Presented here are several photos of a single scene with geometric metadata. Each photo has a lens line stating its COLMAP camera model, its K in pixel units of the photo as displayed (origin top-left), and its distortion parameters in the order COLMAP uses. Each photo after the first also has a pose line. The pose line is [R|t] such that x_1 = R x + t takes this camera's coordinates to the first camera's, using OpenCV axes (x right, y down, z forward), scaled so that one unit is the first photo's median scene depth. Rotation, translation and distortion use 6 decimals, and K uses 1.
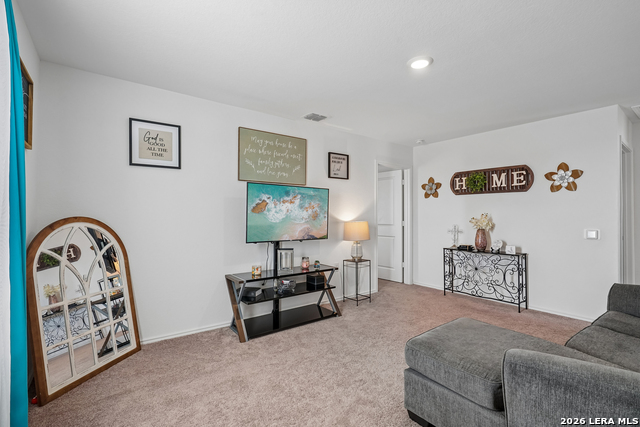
lens RADIAL K [[295.7, 0, 321.8], [0, 295.7, 213.8], [0, 0, 1]] dist [-0.011274, 0.000154]
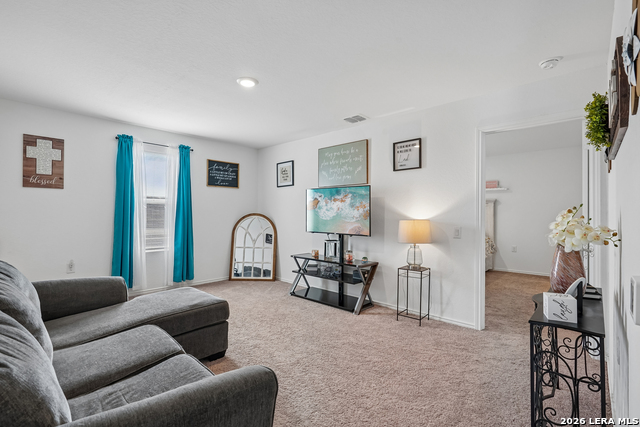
lens RADIAL K [[295.7, 0, 318.7], [0, 295.7, 212.1], [0, 0, 1]] dist [-0.011274, 0.000154]
pose [[0.155855, -0.001909, -0.987778, 0.998243], [0.003918, 0.999991, -0.001314, 0.004212], [0.987772, -0.003665, 0.155861, 0.710833]]
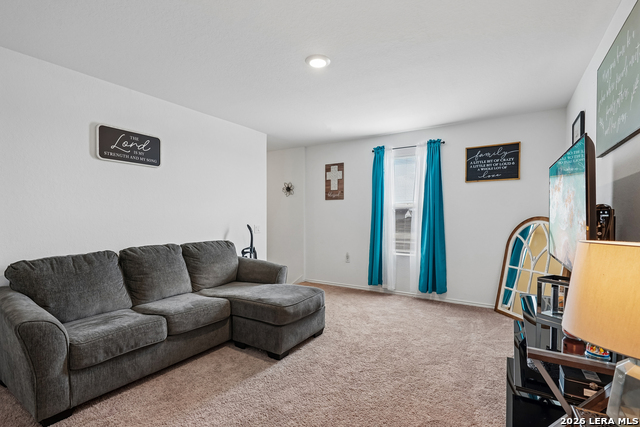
lens RADIAL K [[295.7, 0, 317.1], [0, 295.7, 225.5], [0, 0, 1]] dist [-0.011274, 0.000154]
pose [[-0.944603, 0.013928, -0.327918, 0.431011], [0.007126, 0.999734, 0.021934, 0.009840], [0.328137, 0.018382, -0.944451, 1.261639]]
